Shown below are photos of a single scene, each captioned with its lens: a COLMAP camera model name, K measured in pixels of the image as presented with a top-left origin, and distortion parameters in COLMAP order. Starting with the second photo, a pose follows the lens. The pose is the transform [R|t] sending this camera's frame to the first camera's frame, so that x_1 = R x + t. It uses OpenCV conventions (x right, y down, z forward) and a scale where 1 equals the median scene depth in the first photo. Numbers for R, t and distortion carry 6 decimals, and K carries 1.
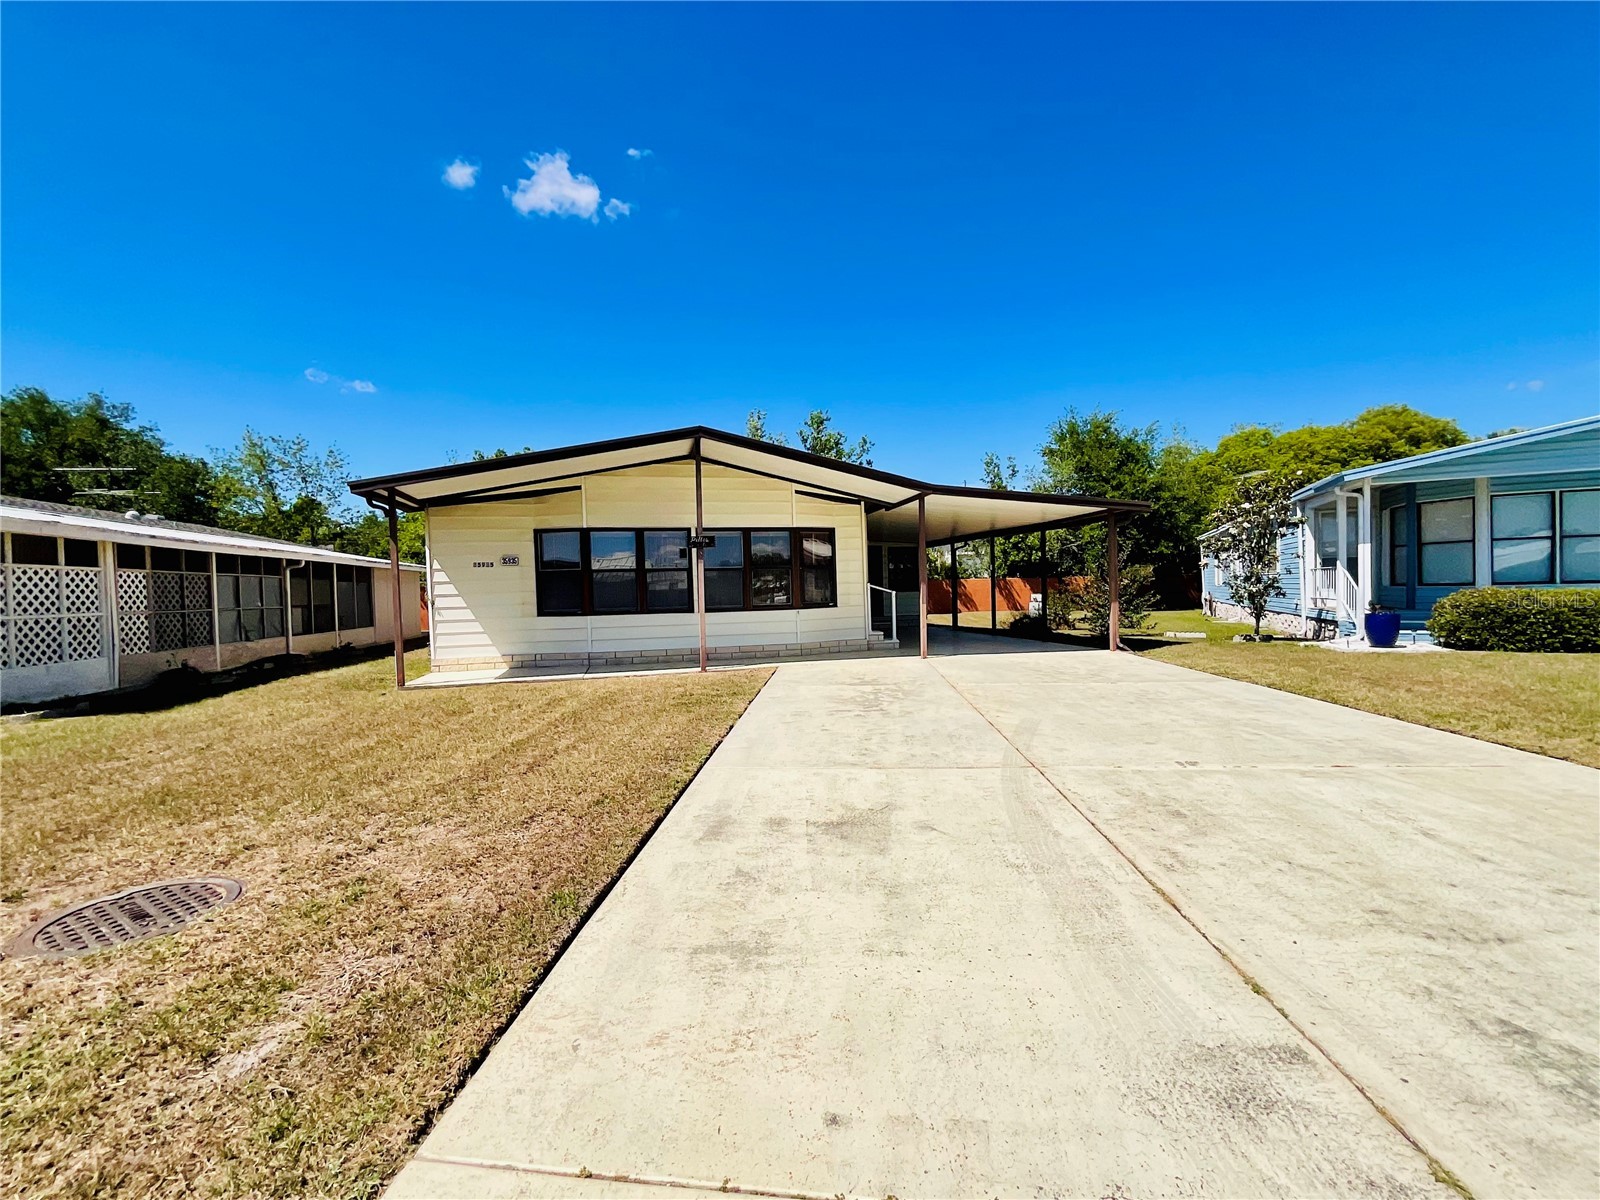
lens RADIAL K [[645.8, 0, 798.3], [0, 645.8, 600.5], [0, 0, 1]] dist [0.001044, -0.000997]
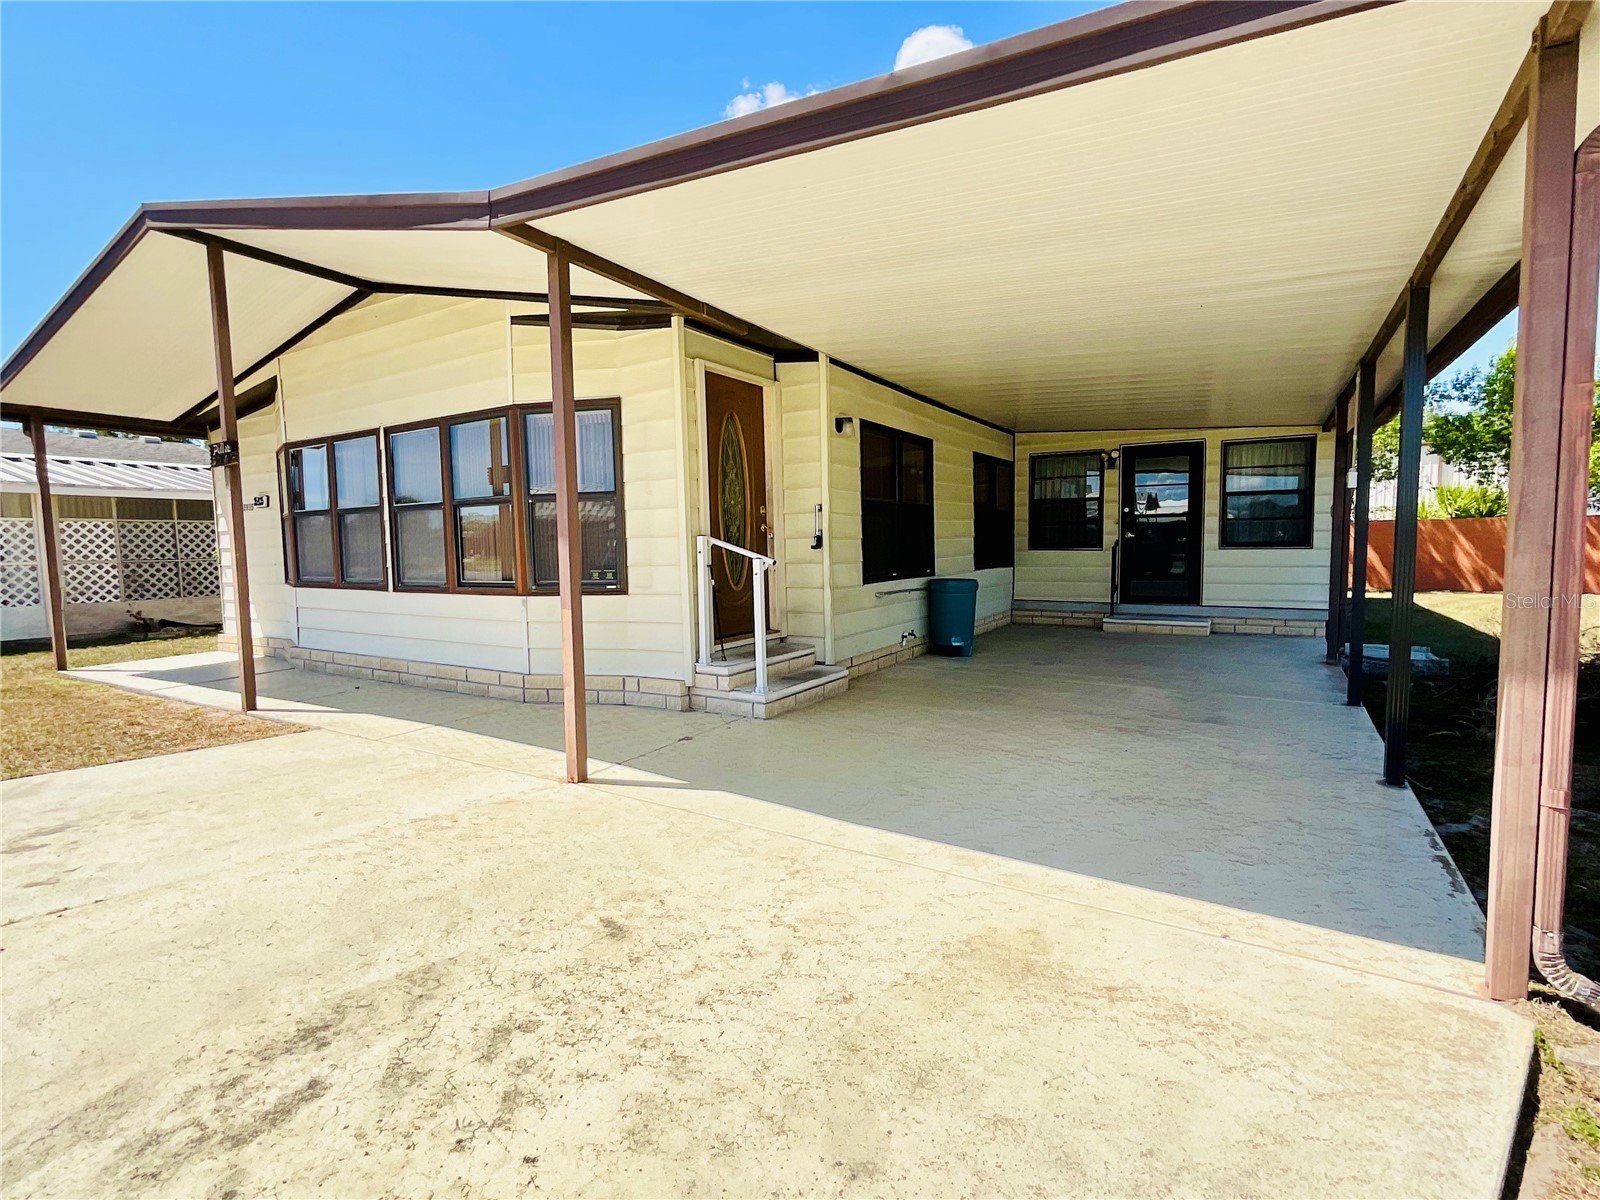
lens RADIAL K [[762.4, 0, 798.4], [0, 762.4, 602.4], [0, 0, 1]] dist [-0.010091, 0.007609]
pose [[0.655311, 0.067624, -0.752326, 0.520926], [-0.019219, 0.997155, 0.072891, -0.023360], [0.755114, -0.033307, 0.654747, 0.824942]]
